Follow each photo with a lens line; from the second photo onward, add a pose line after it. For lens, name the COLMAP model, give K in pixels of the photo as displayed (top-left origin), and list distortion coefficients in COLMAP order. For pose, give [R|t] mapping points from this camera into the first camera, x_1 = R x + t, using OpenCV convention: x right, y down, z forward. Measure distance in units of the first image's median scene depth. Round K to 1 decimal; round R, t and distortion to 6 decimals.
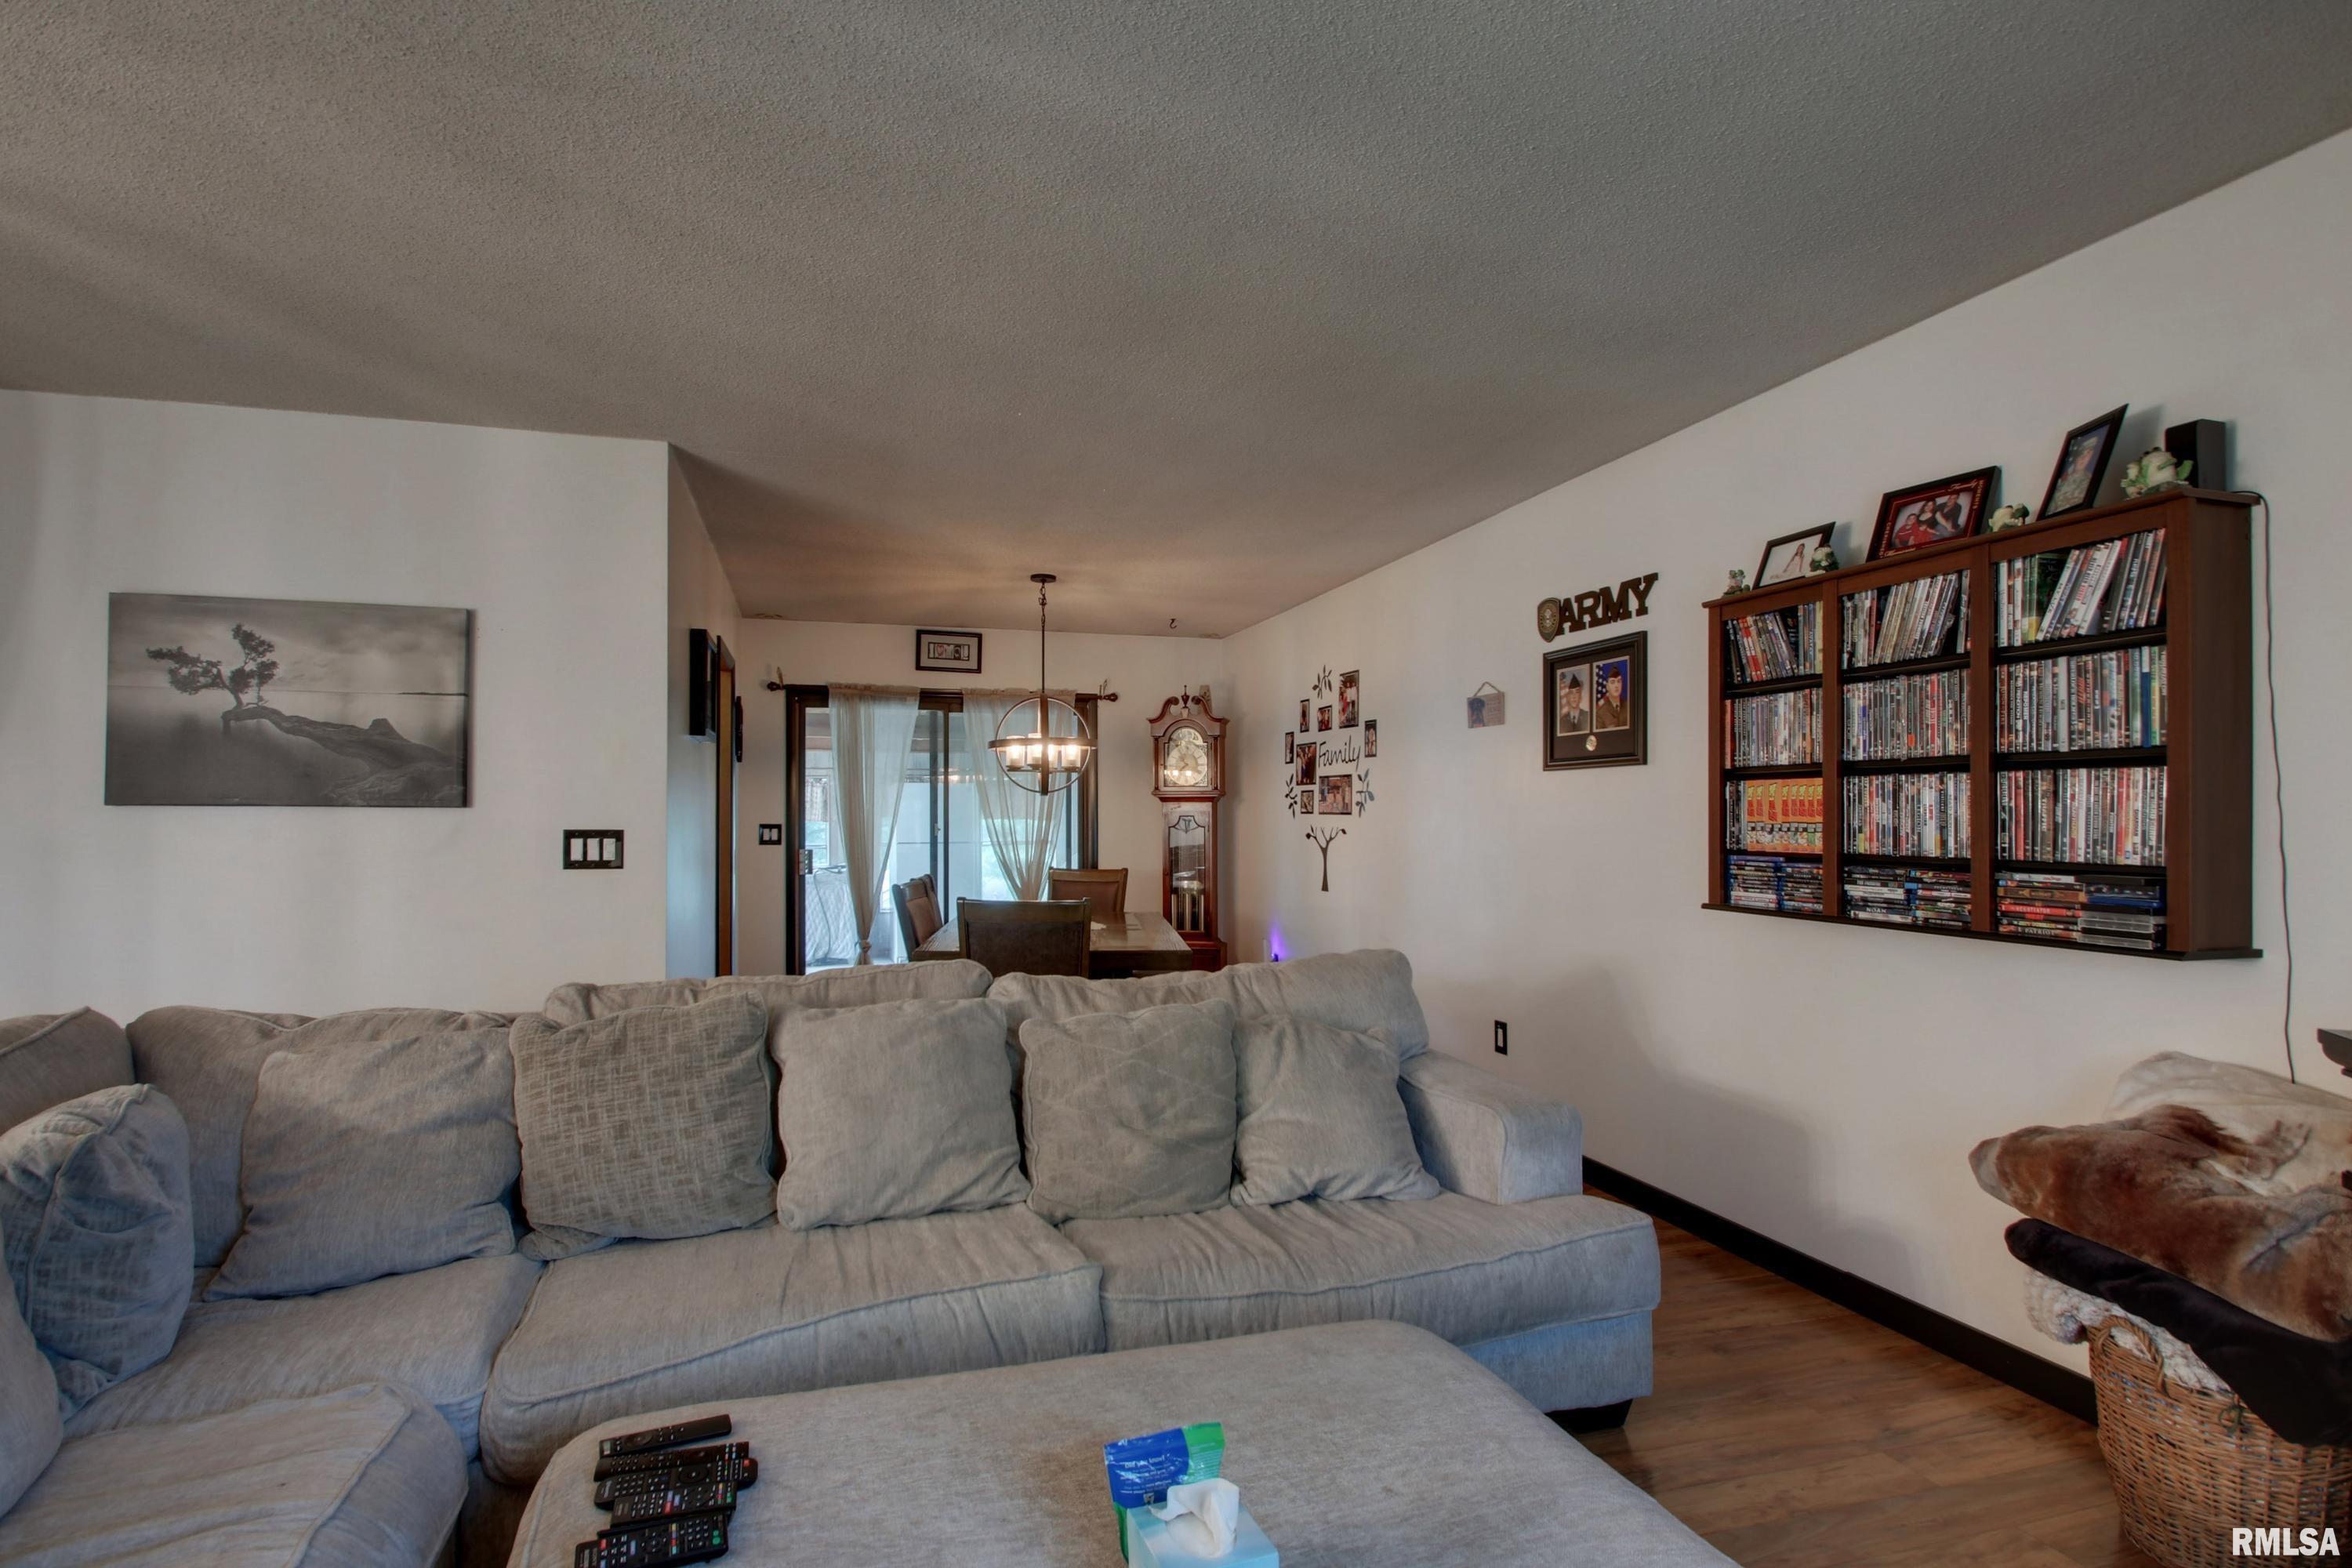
lens RADIAL K [[1160.3, 0, 1172.5], [0, 1160.3, 816.5], [0, 0, 1]] dist [0.000034, -0.000095]
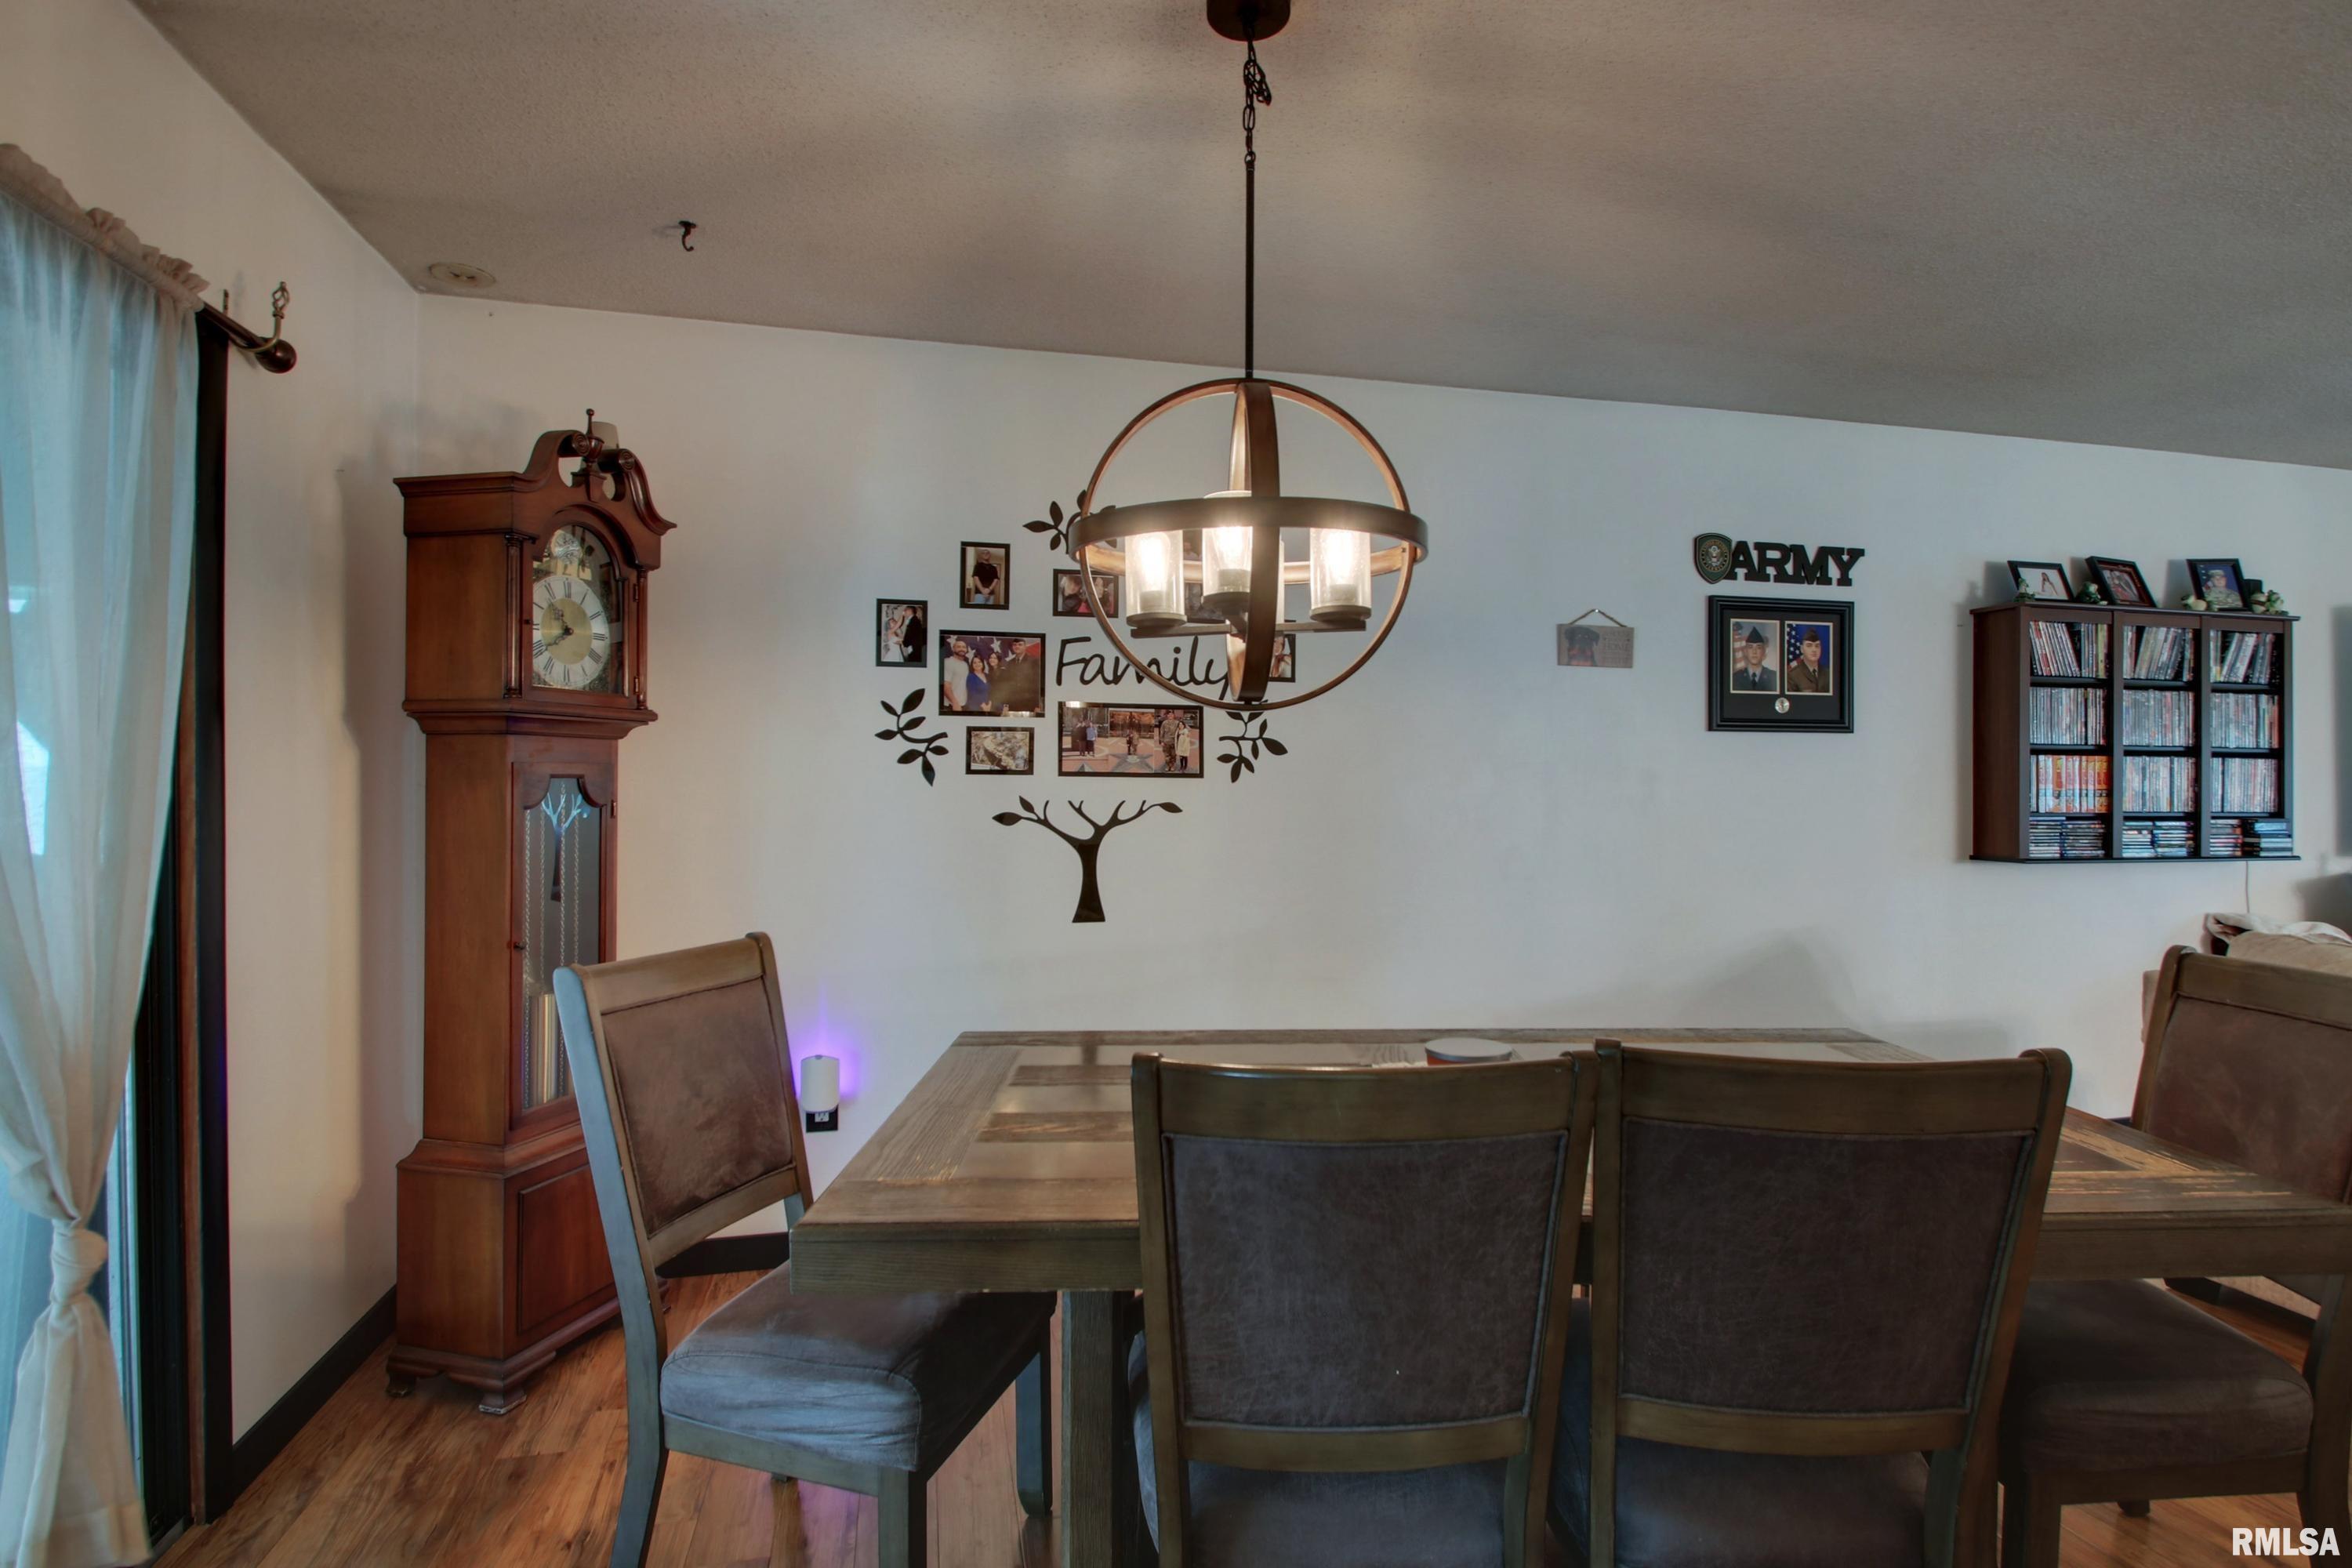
lens RADIAL K [[1104.7, 0, 1176.0], [0, 1104.7, 784.0], [0, 0, 1]] dist [-0.003186, -0.001162]
pose [[0.062817, -0.003436, 0.998019, -0.552816], [-0.004652, 0.999982, 0.003736, -0.000576], [-0.998014, -0.004877, 0.062800, 1.407711]]
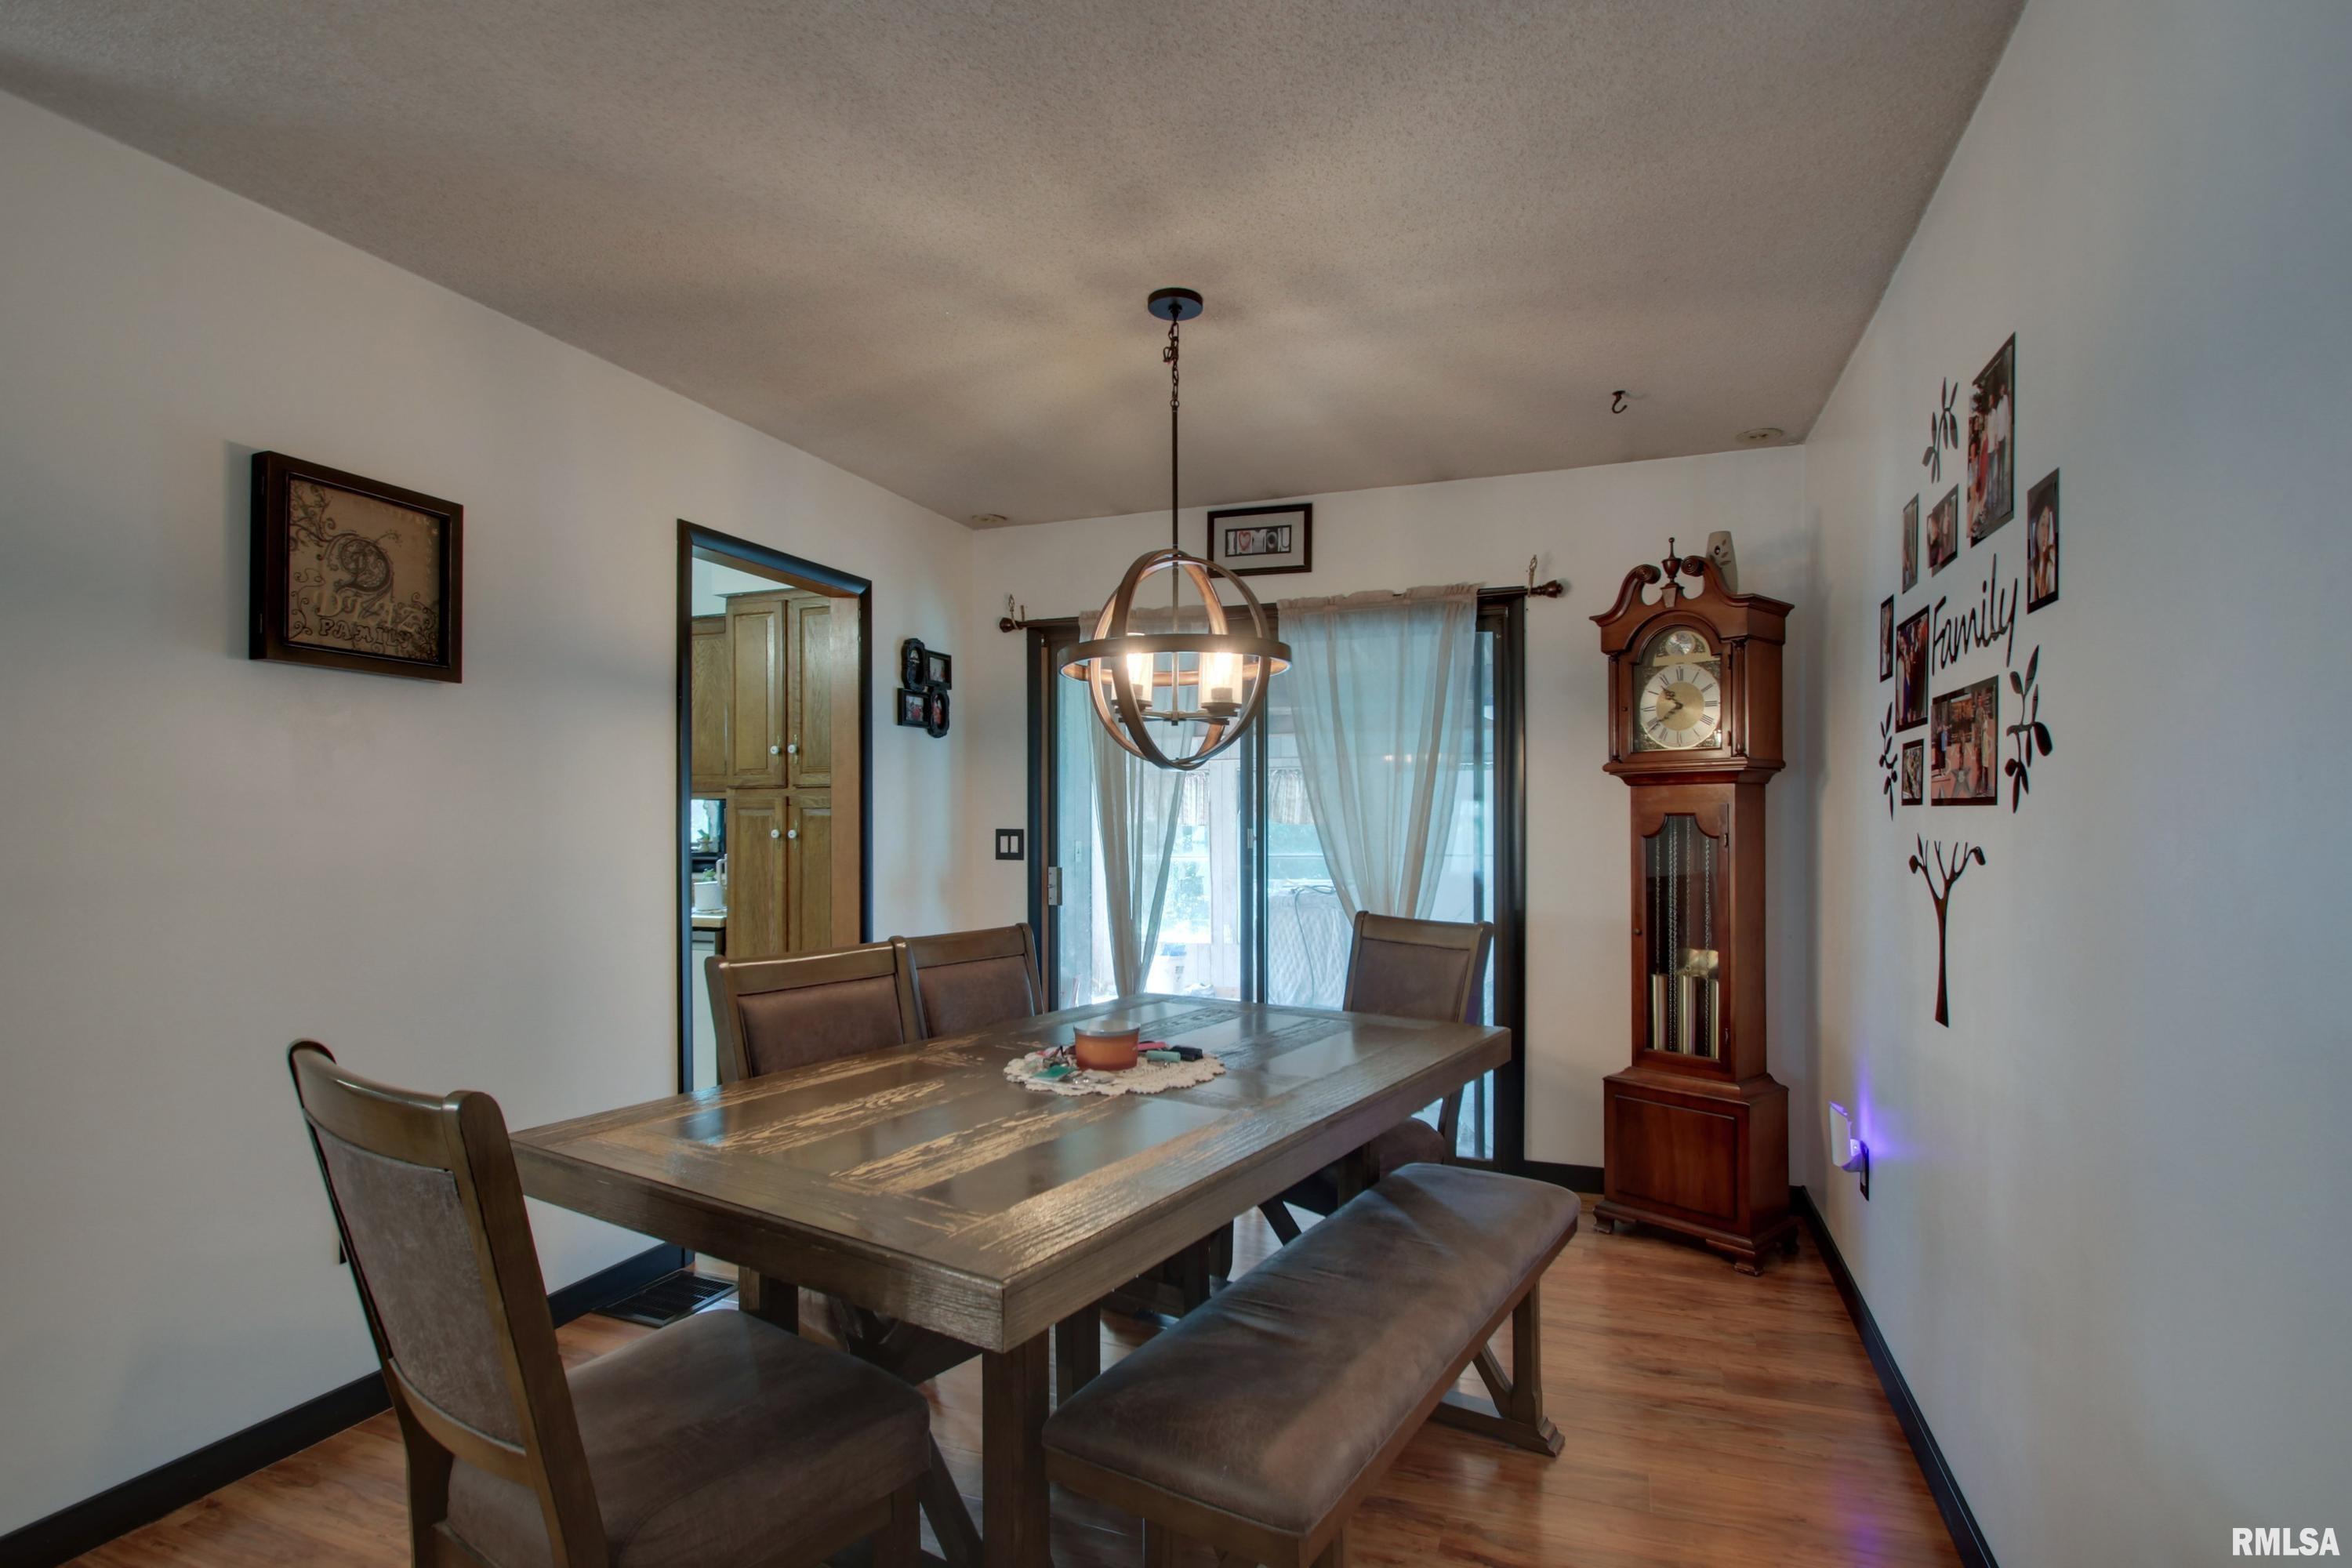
lens RADIAL K [[1163.5, 0, 1173.9], [0, 1163.5, 839.0], [0, 0, 1]] dist [0.000990, -0.013815]
pose [[0.800946, 0.006611, -0.598700, 0.235422], [0.002912, 0.999884, 0.014936, 0.003917], [0.598730, -0.013706, 0.800834, 0.873578]]
